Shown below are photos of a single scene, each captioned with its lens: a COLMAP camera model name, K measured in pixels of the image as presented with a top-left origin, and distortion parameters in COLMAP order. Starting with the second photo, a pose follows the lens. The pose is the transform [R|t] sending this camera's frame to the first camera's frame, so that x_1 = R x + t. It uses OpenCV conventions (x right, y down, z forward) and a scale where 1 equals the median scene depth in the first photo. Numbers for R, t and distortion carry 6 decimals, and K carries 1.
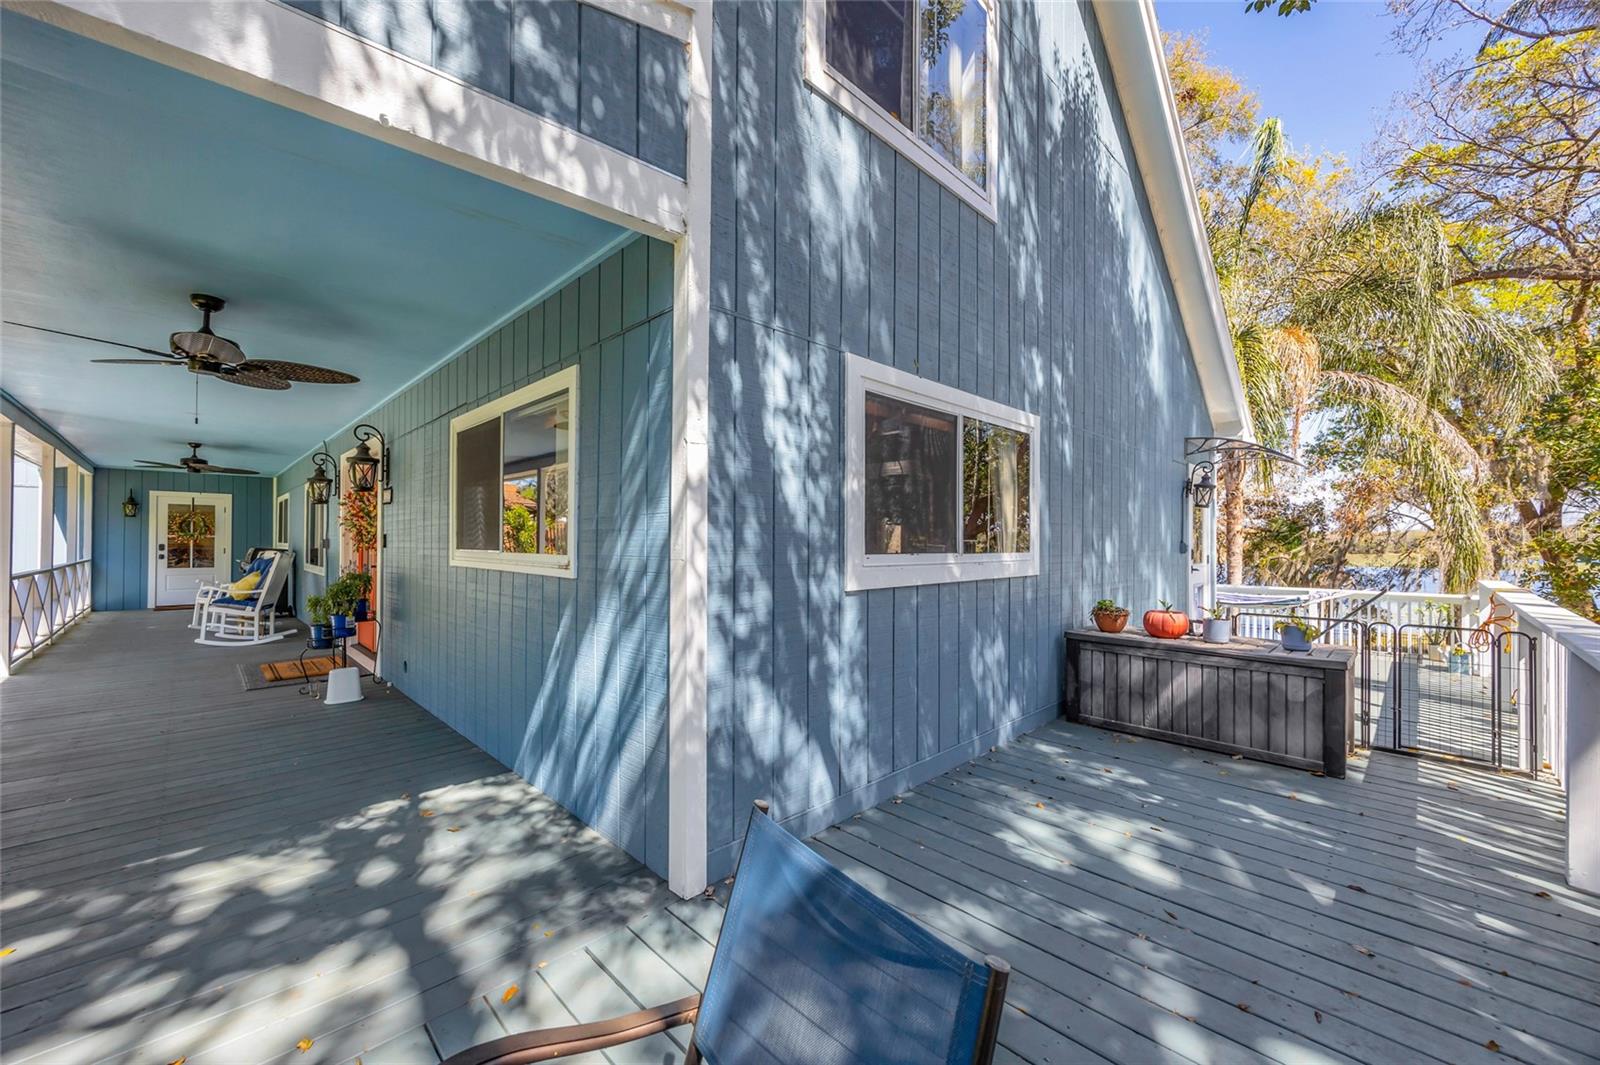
lens RADIAL K [[613.2, 0, 795.9], [0, 613.2, 530.4], [0, 0, 1]] dist [0.001169, 0.000110]
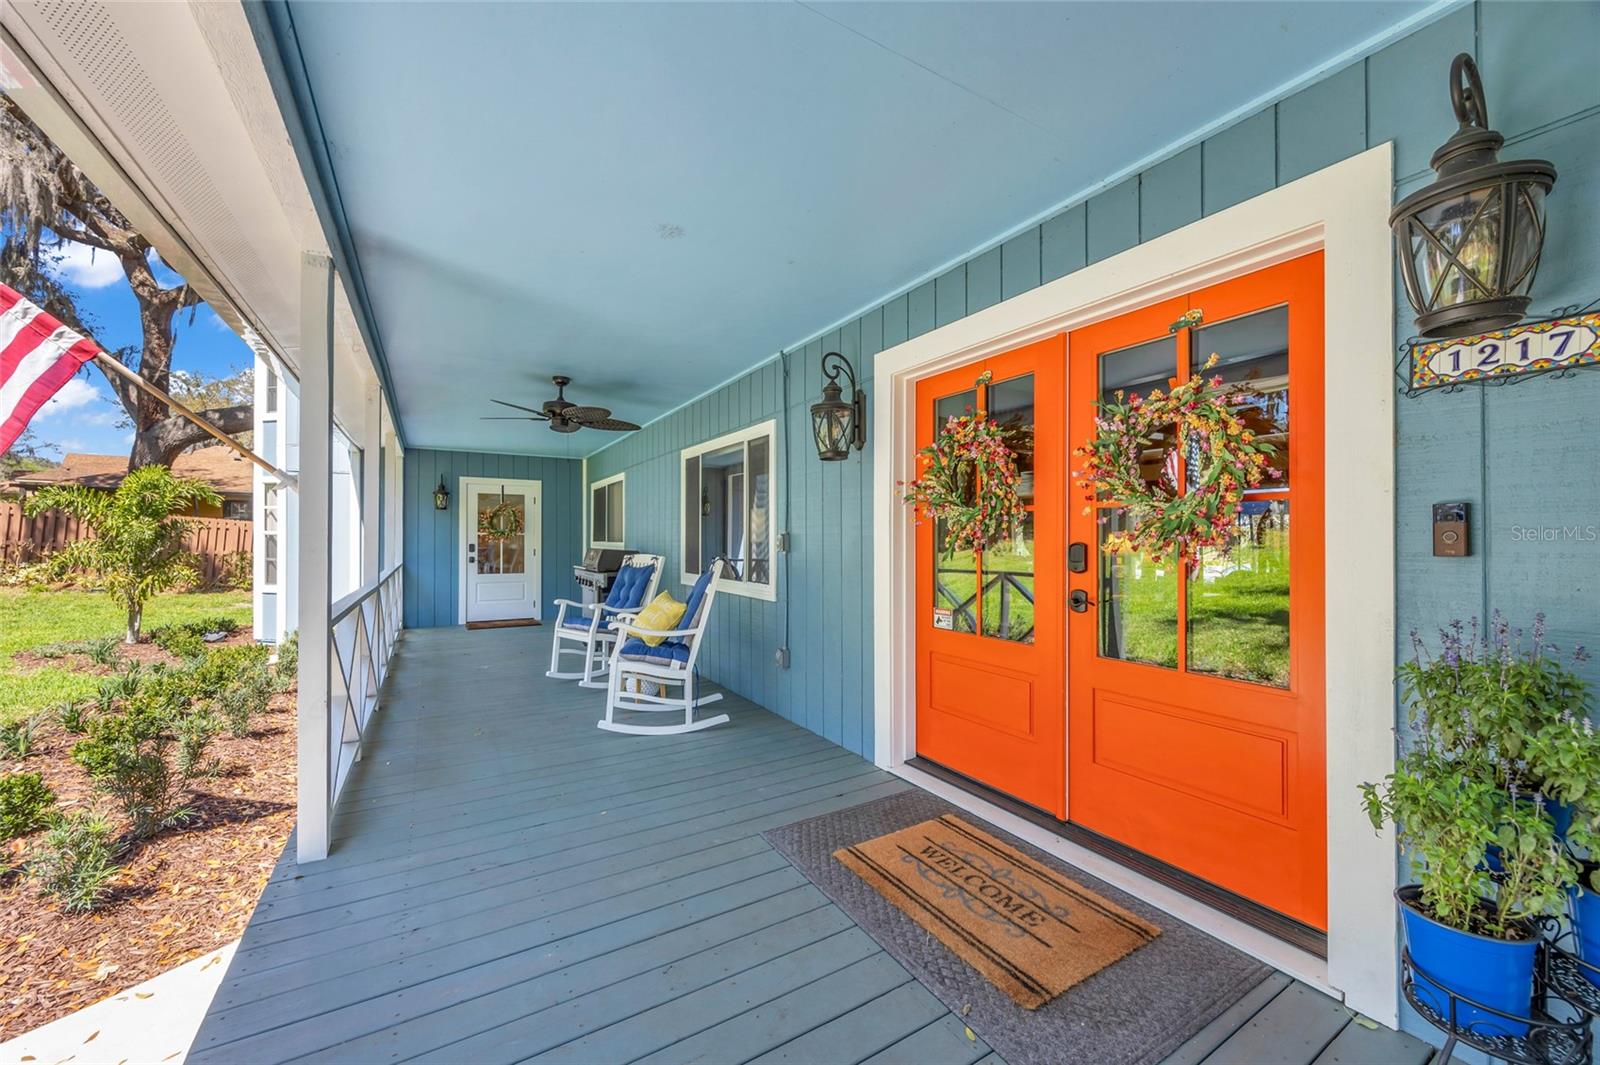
lens RADIAL K [[613.2, 0, 806.2], [0, 613.2, 535.4], [0, 0, 1]] dist [0.001169, 0.000110]
pose [[0.971970, -0.005434, -0.235042, -0.431035], [0.008060, 0.999915, 0.010210, 0.006556], [0.234966, -0.011818, 0.971932, 0.334435]]
